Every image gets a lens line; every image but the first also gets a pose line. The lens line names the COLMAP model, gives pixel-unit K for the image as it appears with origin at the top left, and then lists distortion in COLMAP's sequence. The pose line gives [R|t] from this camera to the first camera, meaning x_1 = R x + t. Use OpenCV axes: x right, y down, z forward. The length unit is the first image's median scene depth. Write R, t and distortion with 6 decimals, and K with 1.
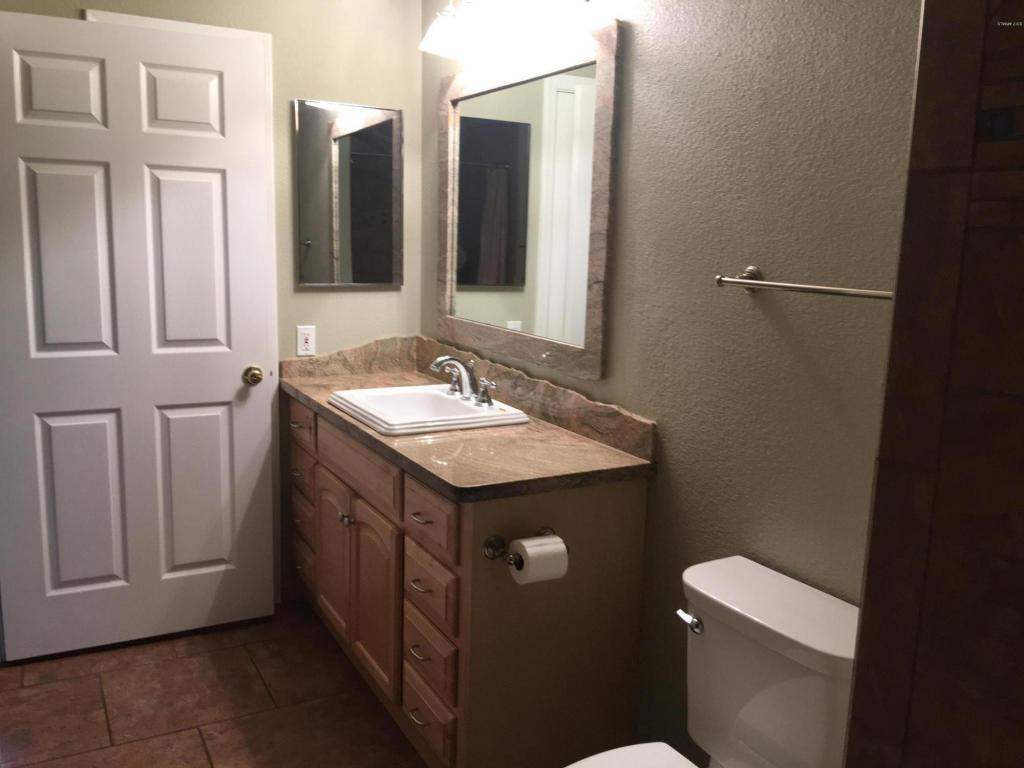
lens RADIAL K [[864.7, 0, 517.7], [0, 864.7, 384.8], [0, 0, 1]] dist [0.046534, -0.087883]
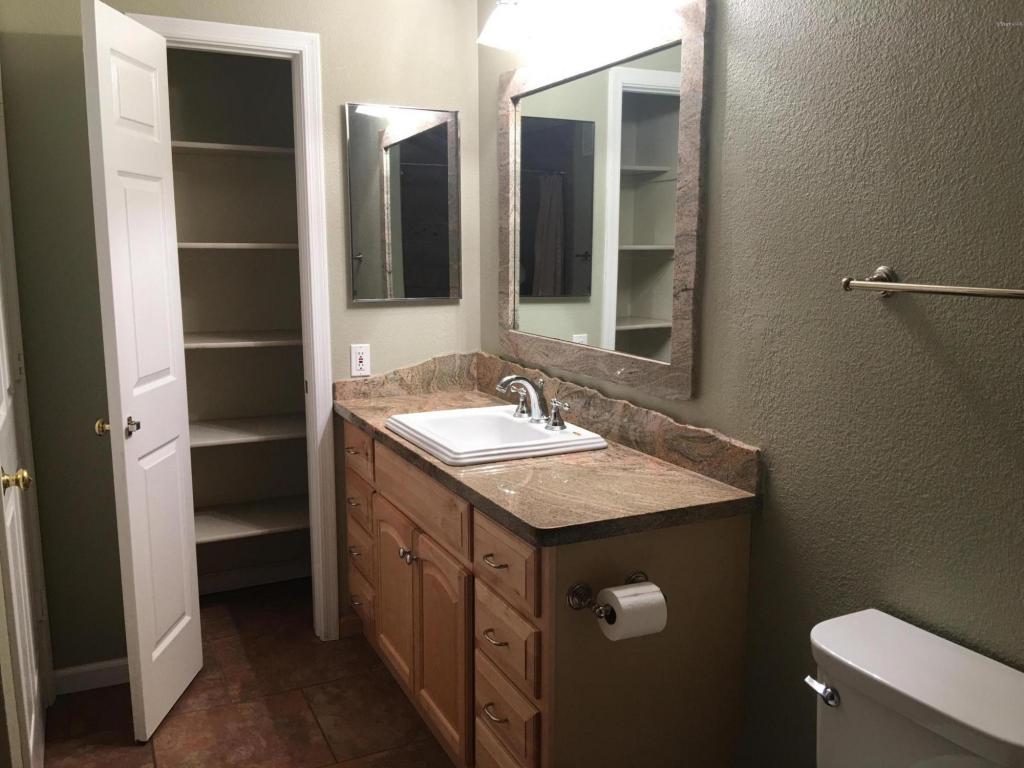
lens RADIAL K [[864.7, 0, 508.6], [0, 864.7, 390.2], [0, 0, 1]] dist [0.046534, -0.087883]
pose [[0.997699, -0.017183, -0.065592, -0.029637], [0.016767, 0.999836, -0.006876, -0.011857], [0.065700, 0.005761, 0.997823, 0.096061]]
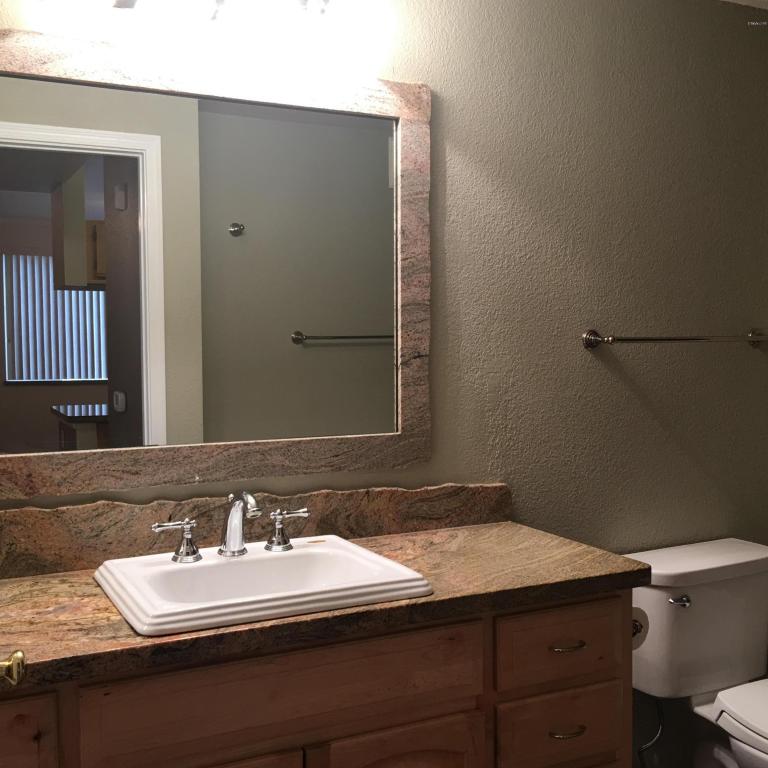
lens RADIAL K [[946.2, 0, 382.7], [0, 946.2, 385.3], [0, 0, 1]] dist [0.004505, 0.000000]
pose [[0.035927, -0.082156, 0.995972, -0.829468], [0.178387, 0.981136, 0.074498, -0.155874], [-0.983304, 0.174992, 0.049905, 0.910431]]
